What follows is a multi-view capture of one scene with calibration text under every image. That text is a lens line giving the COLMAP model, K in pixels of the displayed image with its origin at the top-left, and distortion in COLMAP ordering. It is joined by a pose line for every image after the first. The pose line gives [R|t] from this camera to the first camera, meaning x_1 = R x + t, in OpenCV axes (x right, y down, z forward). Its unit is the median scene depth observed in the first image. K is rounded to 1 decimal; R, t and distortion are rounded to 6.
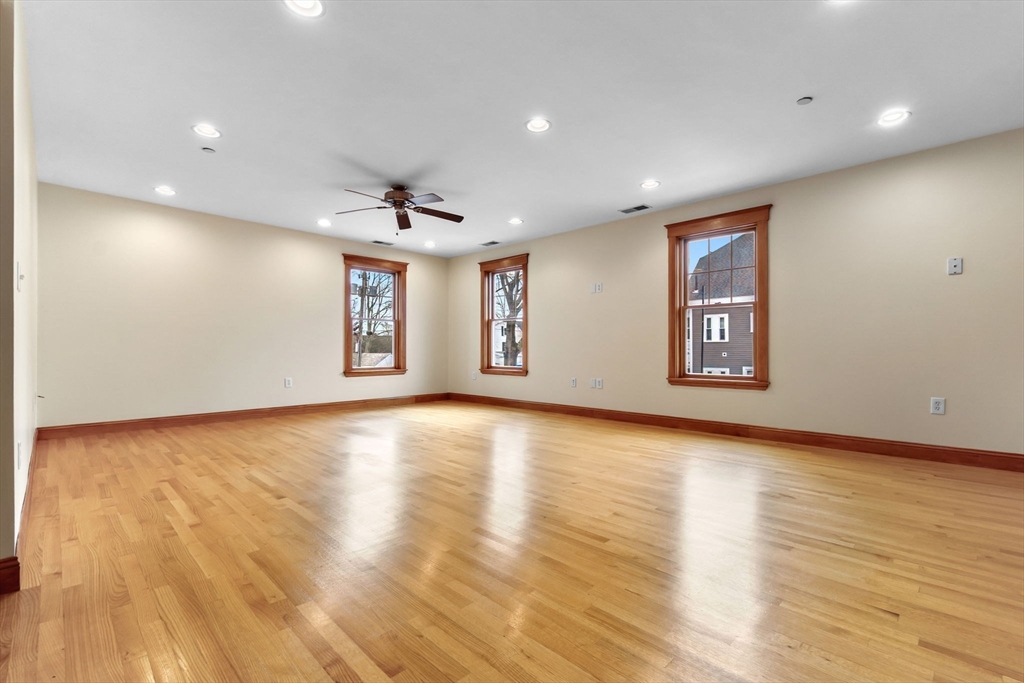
lens RADIAL K [[462.8, 0, 515.3], [0, 462.8, 349.7], [0, 0, 1]] dist [-0.000977, -0.000102]
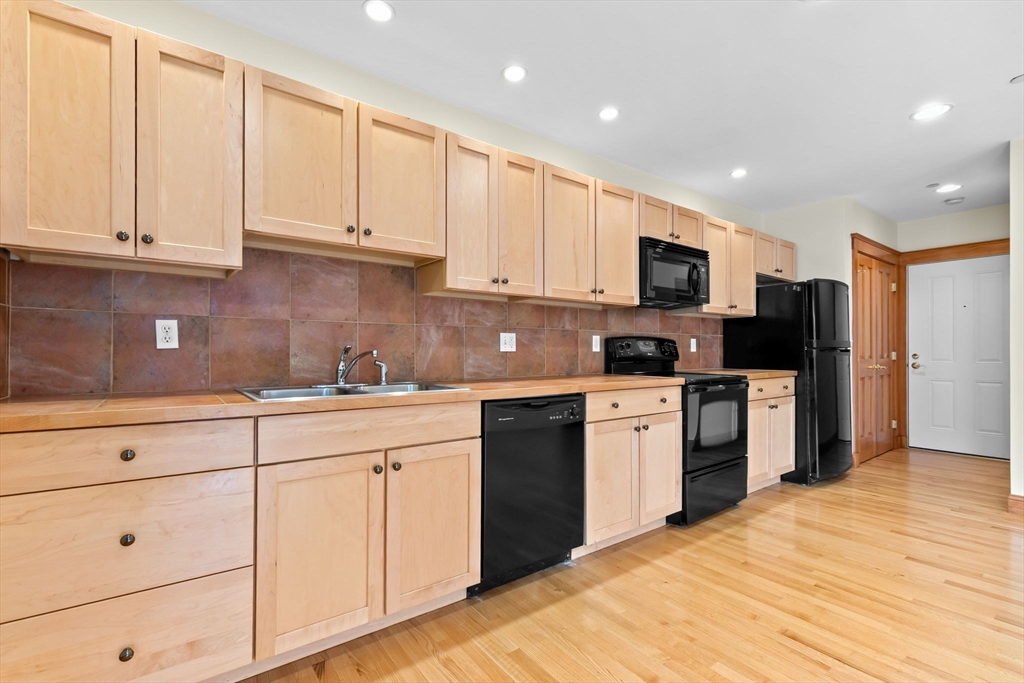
lens RADIAL K [[462.8, 0, 515.3], [0, 462.8, 349.7], [0, 0, 1]] dist [-0.000977, -0.000102]
pose [[-0.989320, 0.003557, 0.145714, 0.997077], [0.002689, 0.999977, -0.006157, -0.076724], [-0.145733, -0.005700, -0.989308, 1.647356]]
